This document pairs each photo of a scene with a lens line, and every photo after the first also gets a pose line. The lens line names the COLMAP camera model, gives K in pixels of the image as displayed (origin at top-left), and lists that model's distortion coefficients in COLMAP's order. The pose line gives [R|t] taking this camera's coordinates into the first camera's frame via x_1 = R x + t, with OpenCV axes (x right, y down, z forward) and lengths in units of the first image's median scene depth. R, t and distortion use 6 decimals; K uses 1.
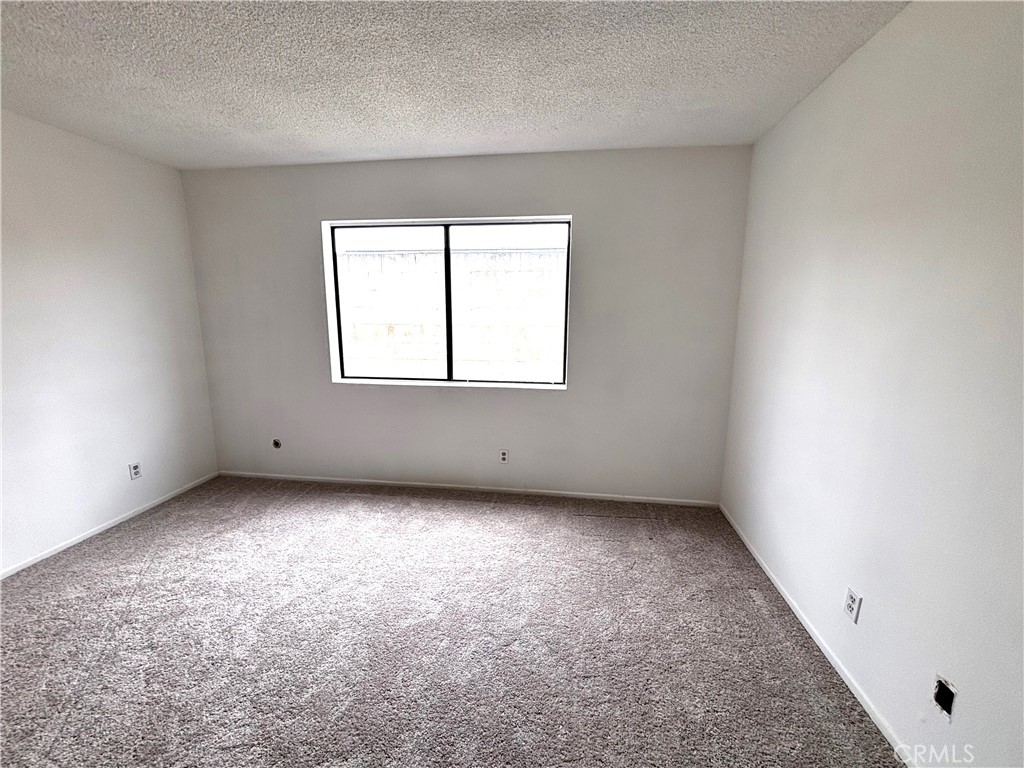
lens RADIAL K [[416.4, 0, 511.3], [0, 416.4, 385.1], [0, 0, 1]] dist [-0.004018, 0.000119]
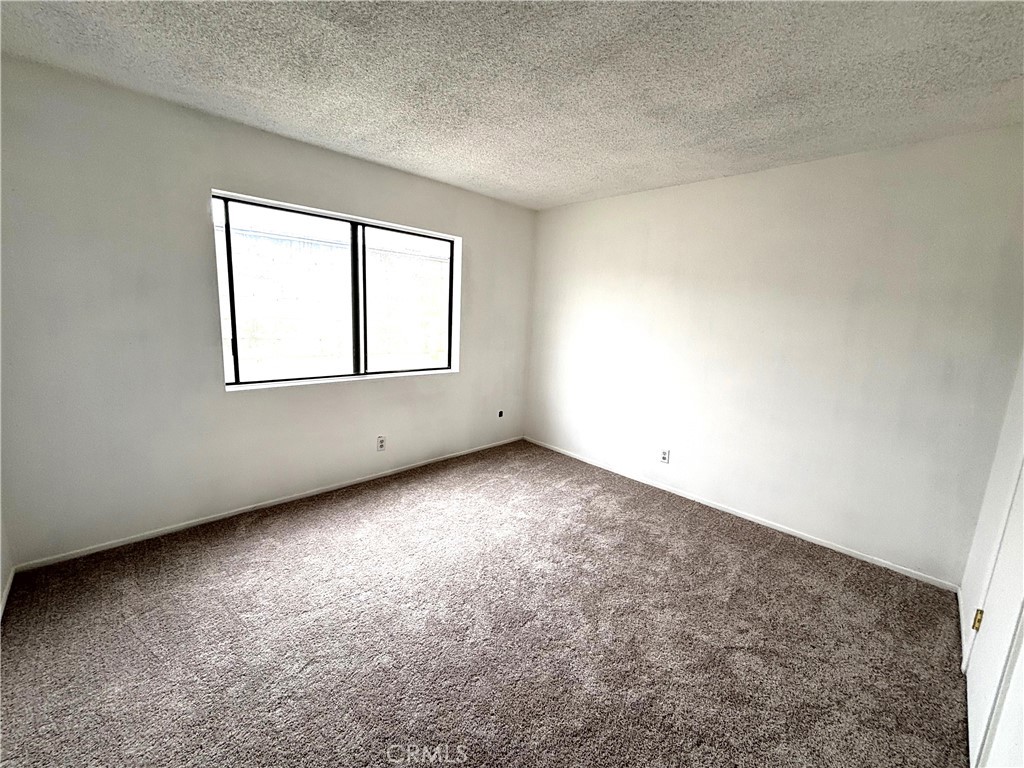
lens RADIAL K [[416.4, 0, 503.9], [0, 416.4, 383.3], [0, 0, 1]] dist [-0.004018, 0.000119]
pose [[0.626826, -0.108460, 0.771574, -0.748234], [0.094330, 0.993544, 0.063029, -0.021872], [-0.773428, 0.033274, 0.633010, 0.080423]]
